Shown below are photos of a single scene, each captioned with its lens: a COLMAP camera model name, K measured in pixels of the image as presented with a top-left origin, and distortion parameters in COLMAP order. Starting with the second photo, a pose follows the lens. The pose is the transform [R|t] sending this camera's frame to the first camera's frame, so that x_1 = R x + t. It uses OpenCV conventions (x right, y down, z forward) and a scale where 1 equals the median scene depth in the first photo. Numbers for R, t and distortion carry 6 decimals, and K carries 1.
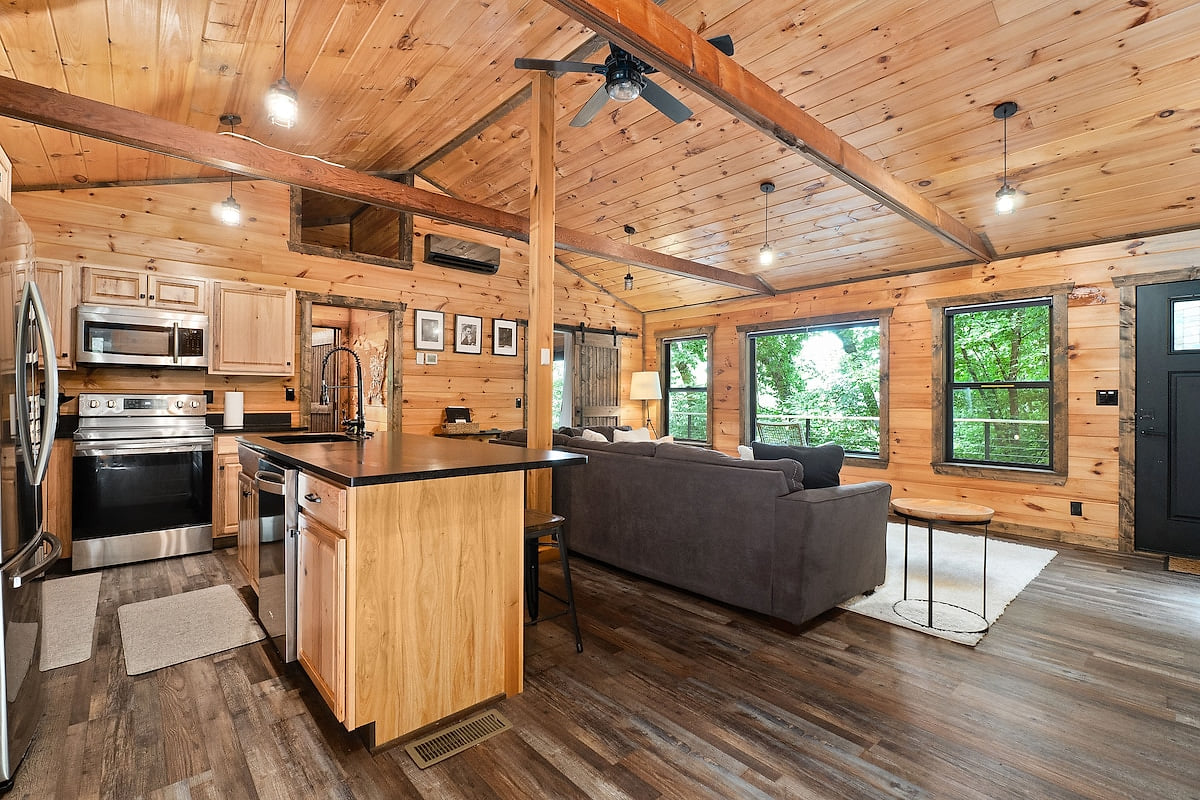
lens RADIAL K [[535.2, 0, 599.6], [0, 535.2, 395.3], [0, 0, 1]] dist [-0.001092, 0.000188]
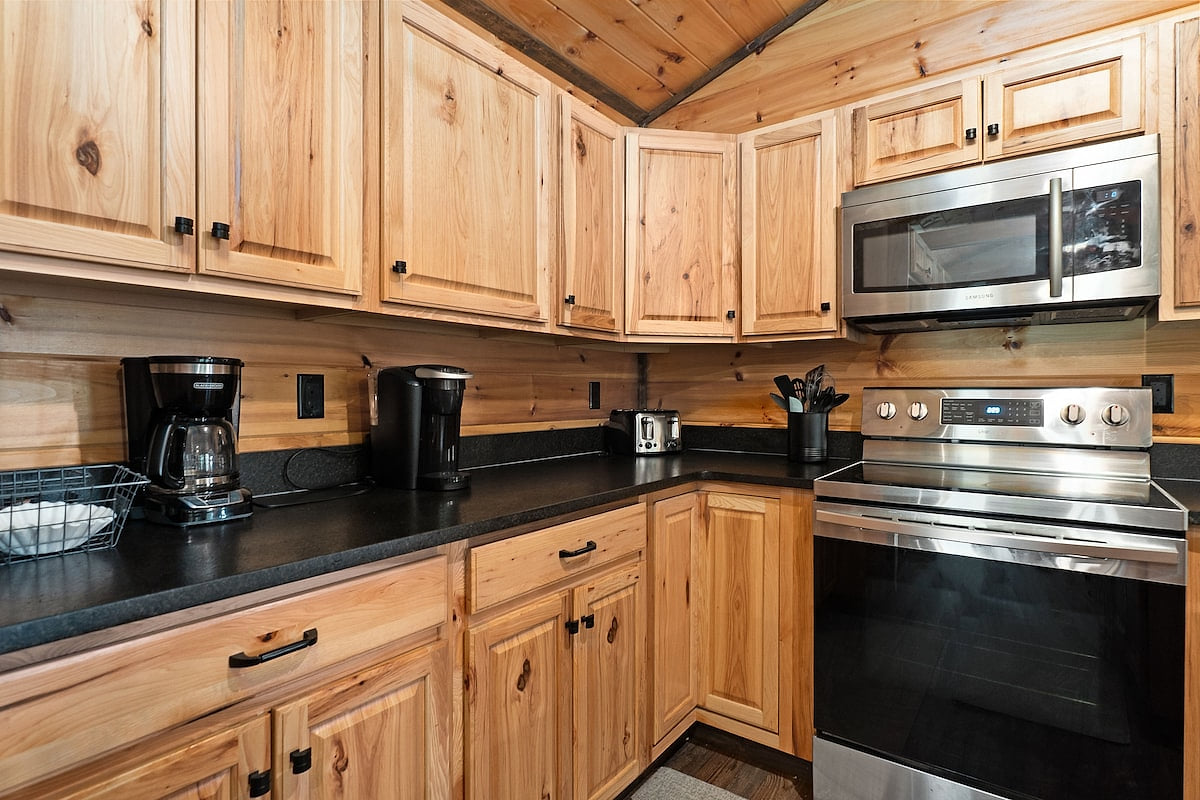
lens RADIAL K [[608.6, 0, 599.5], [0, 608.6, 390.8], [0, 0, 1]] dist [-0.001500, -0.000085]
pose [[0.215222, -0.005600, -0.976549, -0.463373], [0.011309, 0.999931, -0.003241, -0.001835], [0.976500, -0.010346, 0.215270, 0.613807]]
